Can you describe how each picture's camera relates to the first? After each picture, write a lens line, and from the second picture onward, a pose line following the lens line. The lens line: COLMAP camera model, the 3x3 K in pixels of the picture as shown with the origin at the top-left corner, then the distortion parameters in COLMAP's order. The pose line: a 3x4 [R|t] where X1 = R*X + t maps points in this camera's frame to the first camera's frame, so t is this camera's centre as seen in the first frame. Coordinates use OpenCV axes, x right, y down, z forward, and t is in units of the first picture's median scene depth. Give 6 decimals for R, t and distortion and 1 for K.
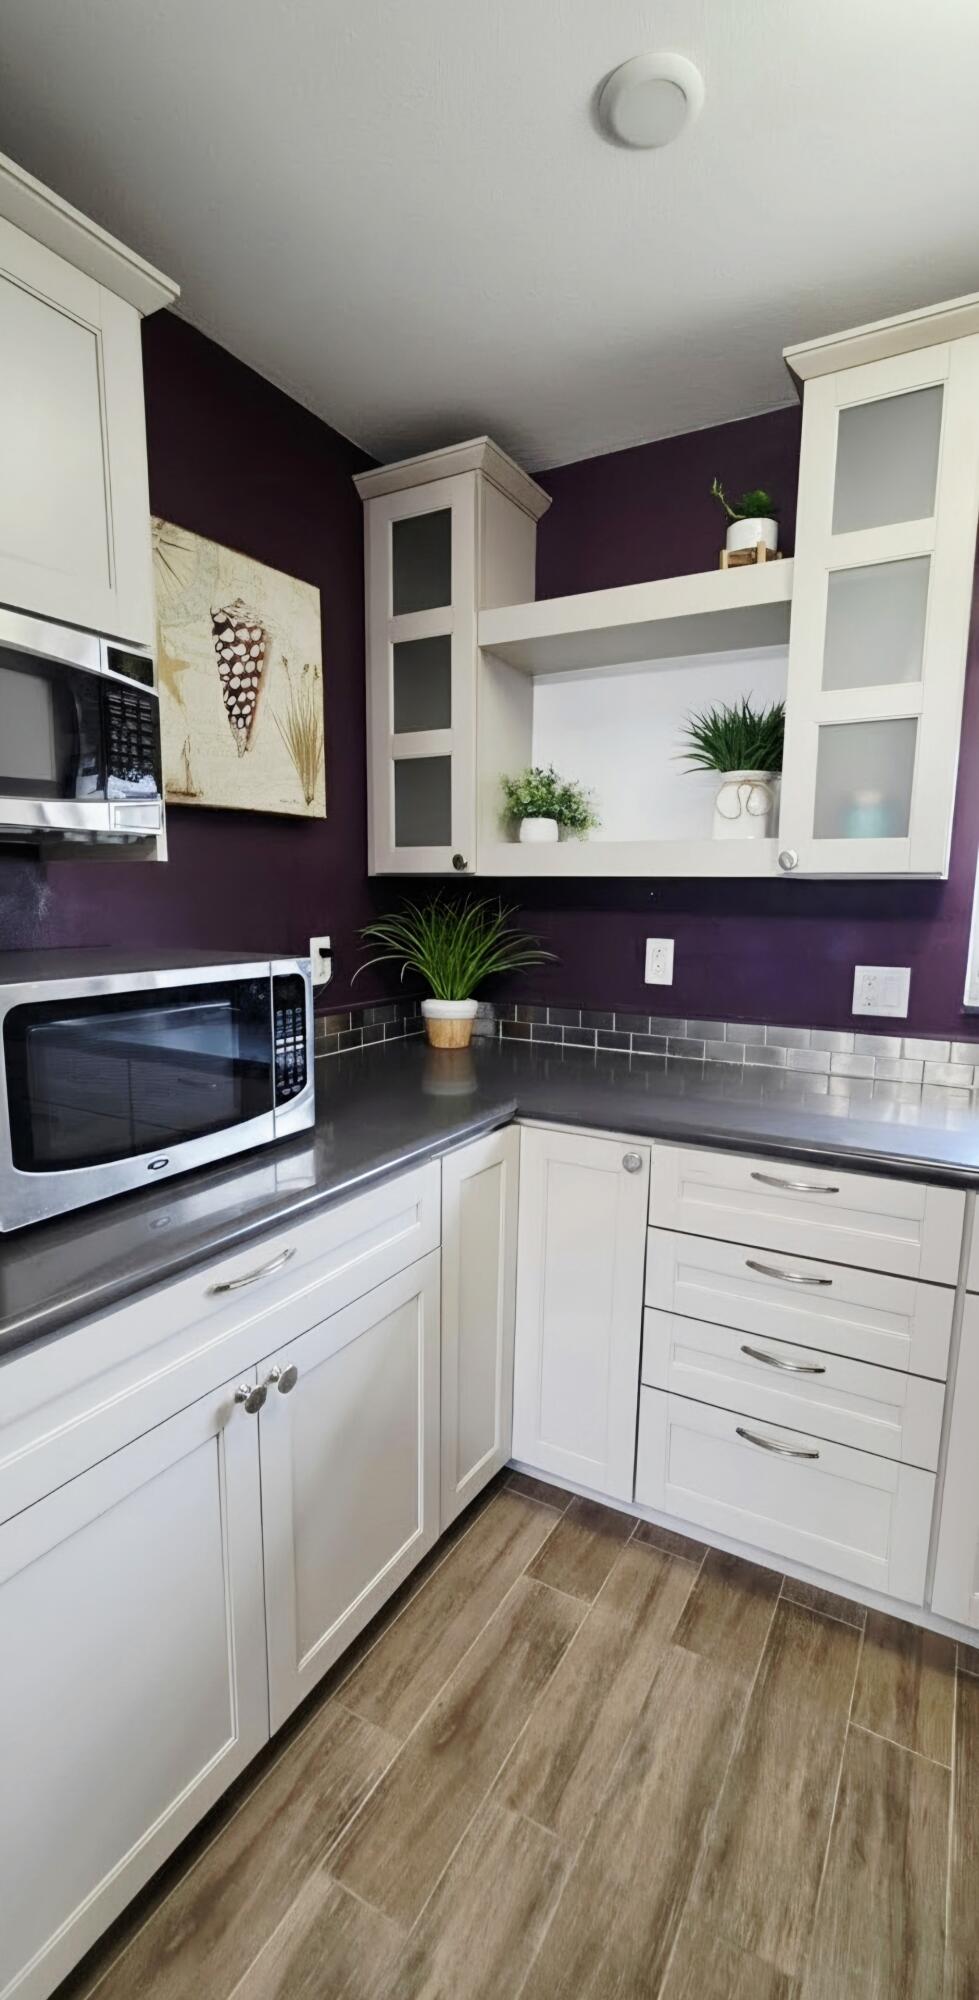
lens RADIAL K [[850.1, 0, 483.6], [0, 850.1, 1026.7], [0, 0, 1]] dist [-0.006155, 0.002095]
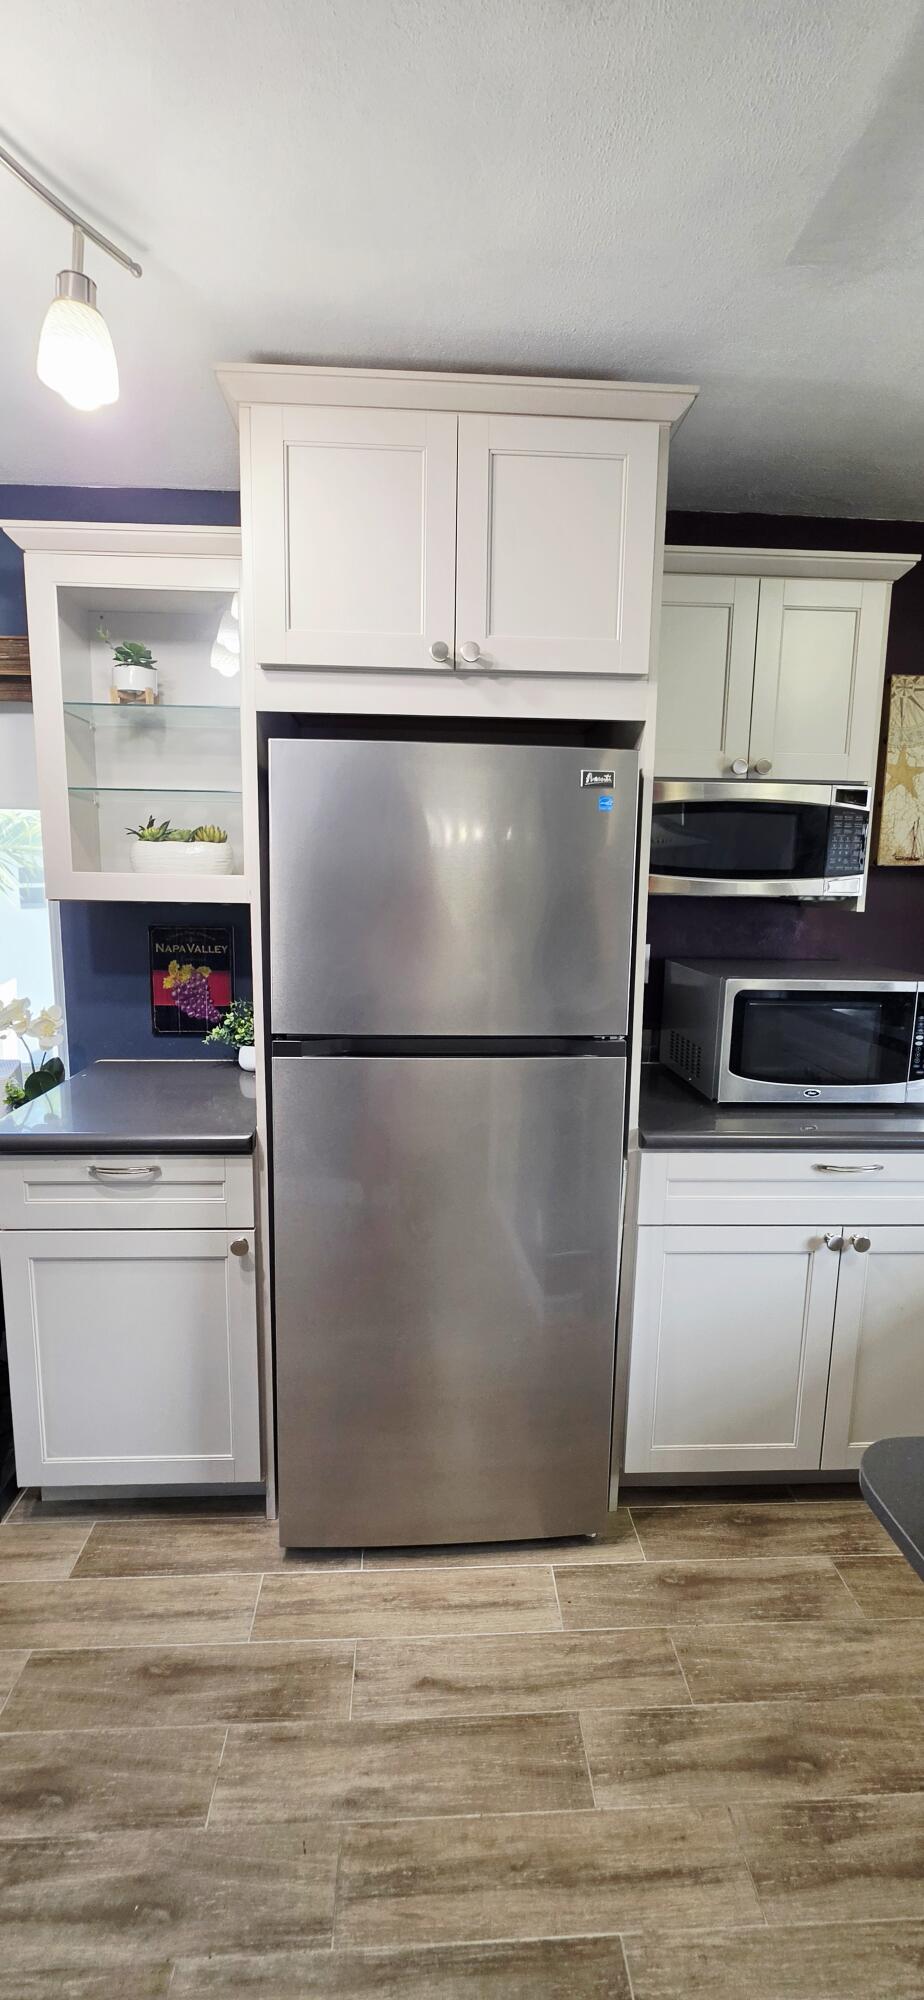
lens RADIAL K [[802.0, 0, 463.0], [0, 802.0, 996.4], [0, 0, 1]] dist [-0.004877, 0.001995]
pose [[0.544106, 0.121950, -0.830106, 0.366461], [-0.145202, 0.988138, 0.049992, -0.005196], [0.826356, 0.093332, 0.555360, -0.326346]]
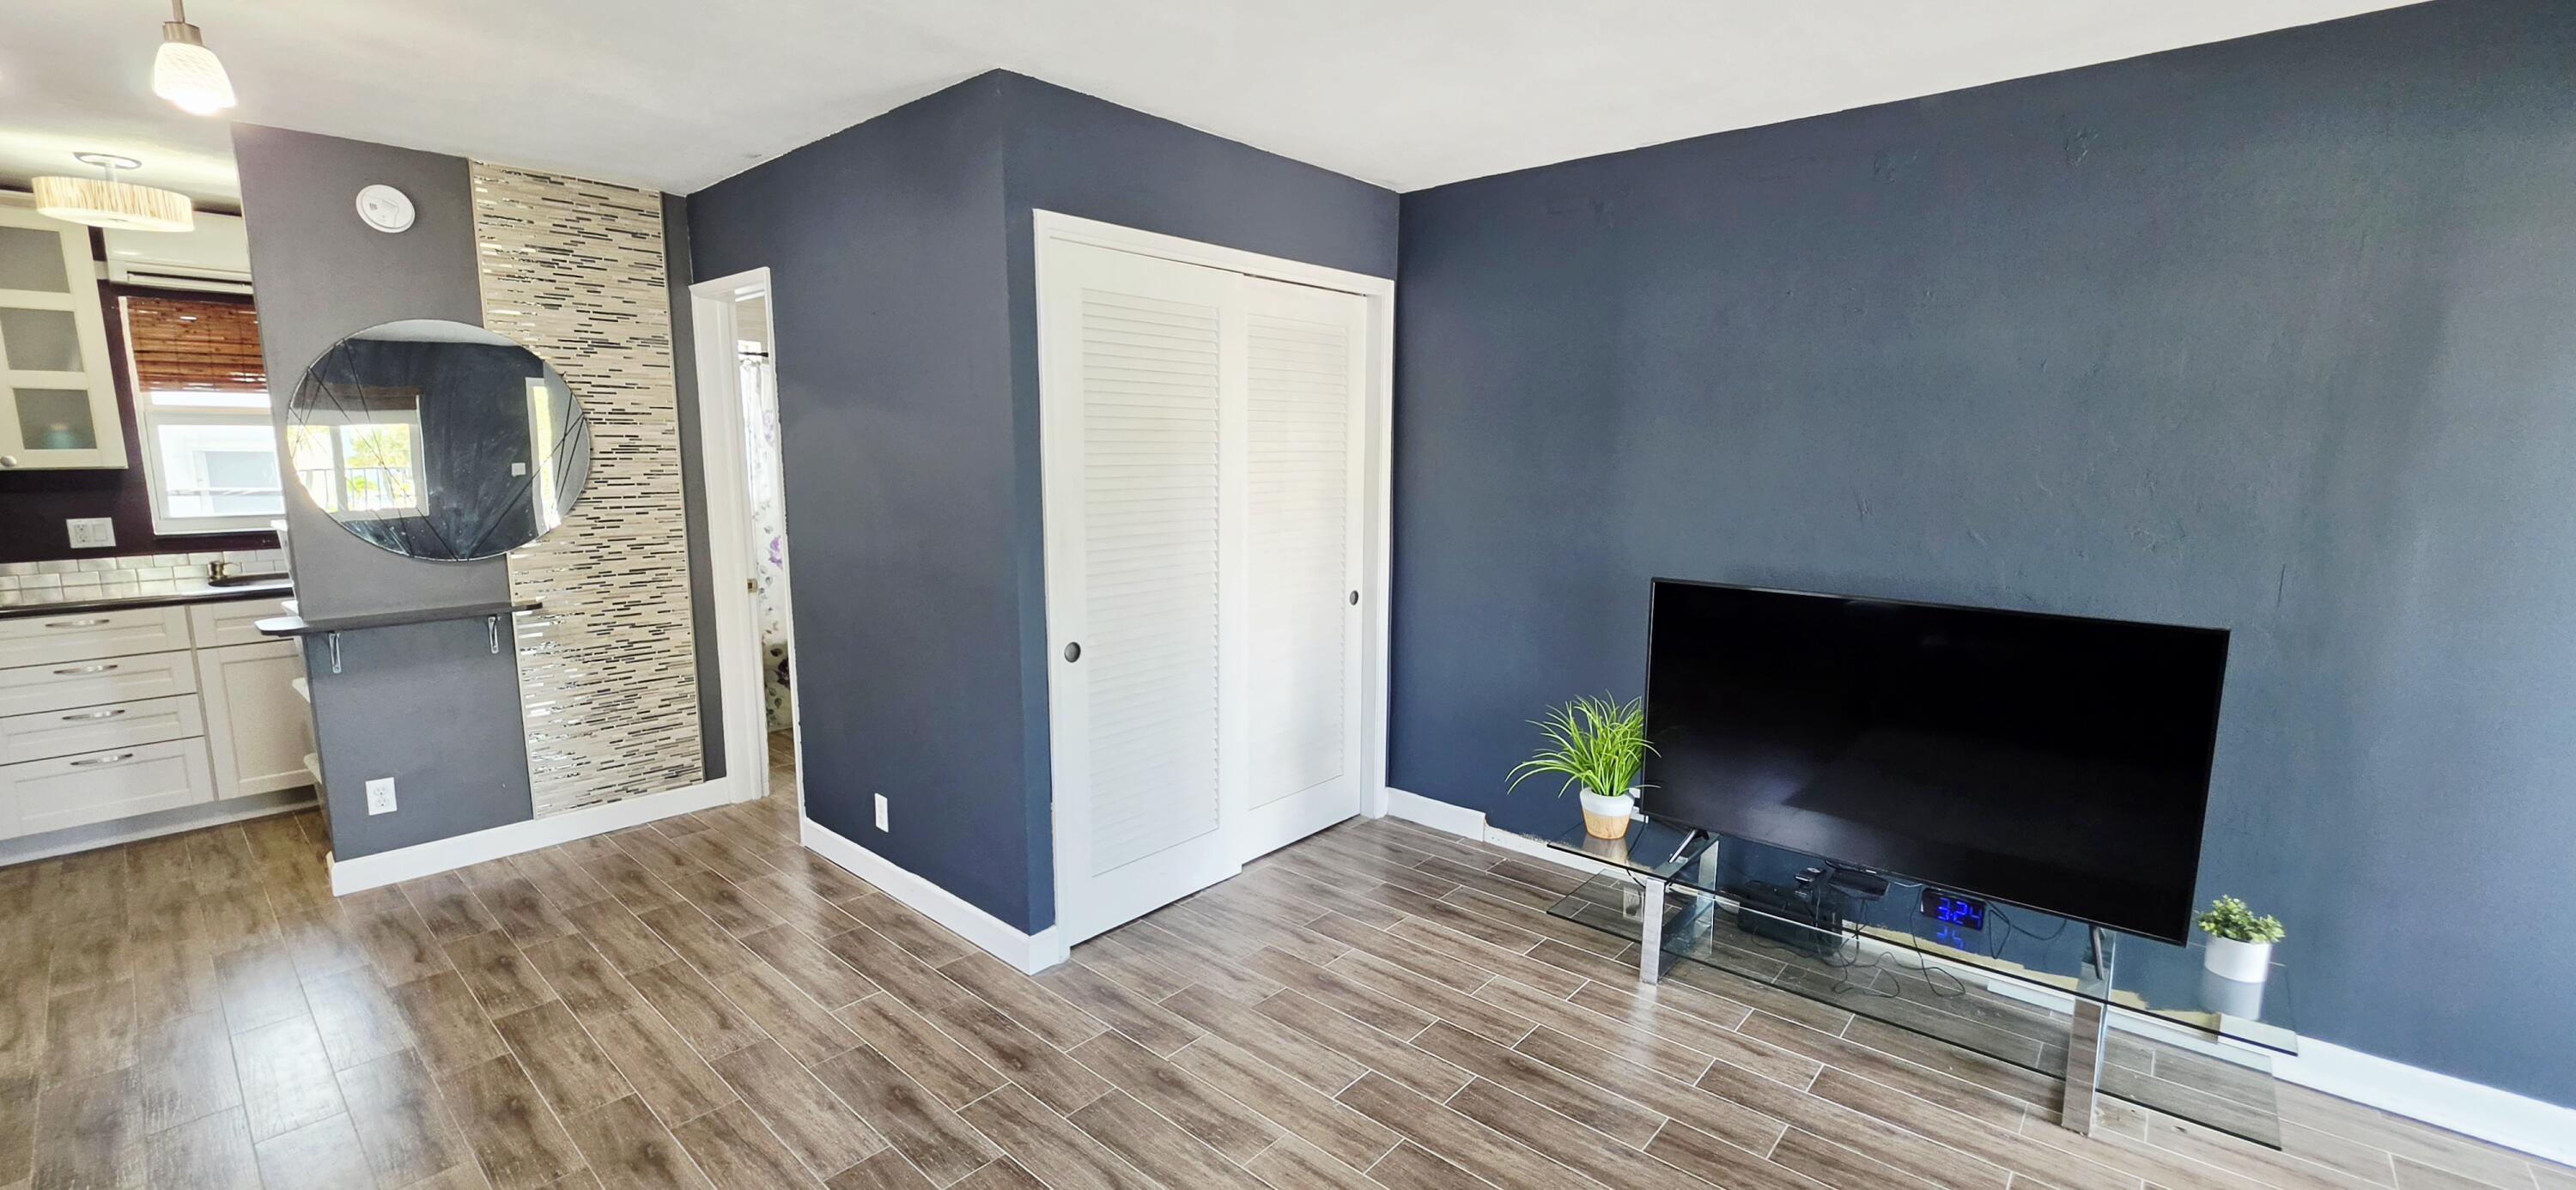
lens RADIAL K [[1033.0, 0, 1281.7], [0, 1033.0, 594.3], [0, 0, 1]] dist [-0.004877, 0.001995]
pose [[0.197012, -0.152583, 0.968455, -1.224791], [0.156307, 0.980068, 0.122616, 0.226130], [-0.967861, 0.127219, 0.216935, -1.976955]]
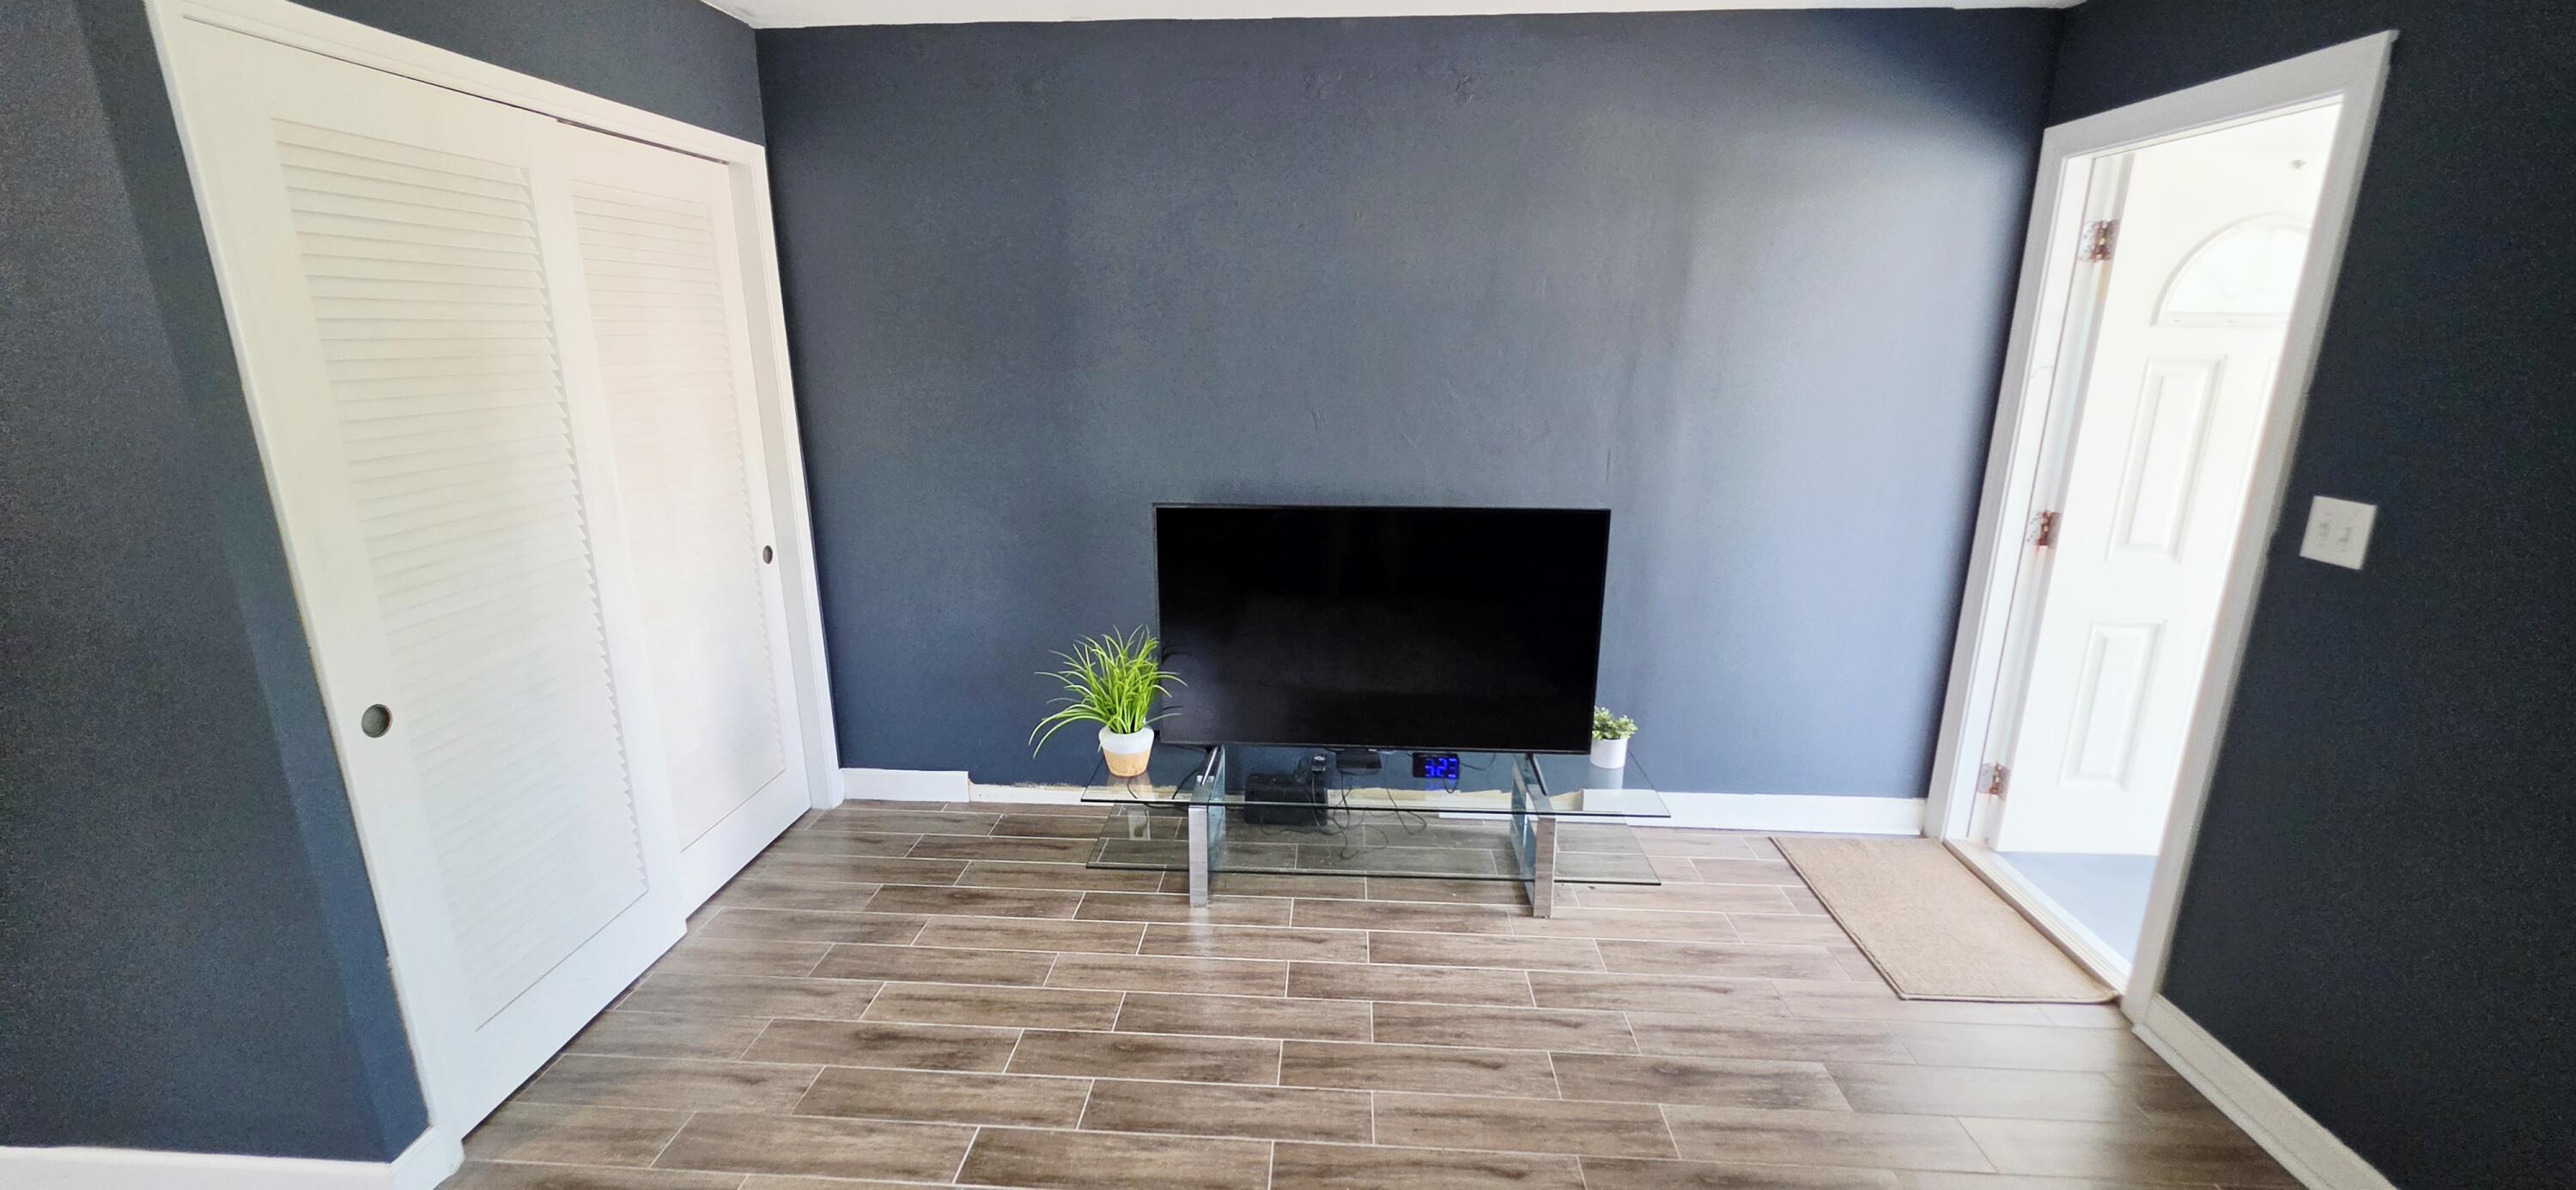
lens RADIAL K [[1033.0, 0, 1289.2], [0, 1033.0, 592.1], [0, 0, 1]] dist [-0.004877, 0.001995]
pose [[-0.448651, -0.238705, 0.861239, -0.980552], [0.137324, 0.933813, 0.330357, 0.123490], [-0.883094, 0.266484, -0.386176, -1.722637]]
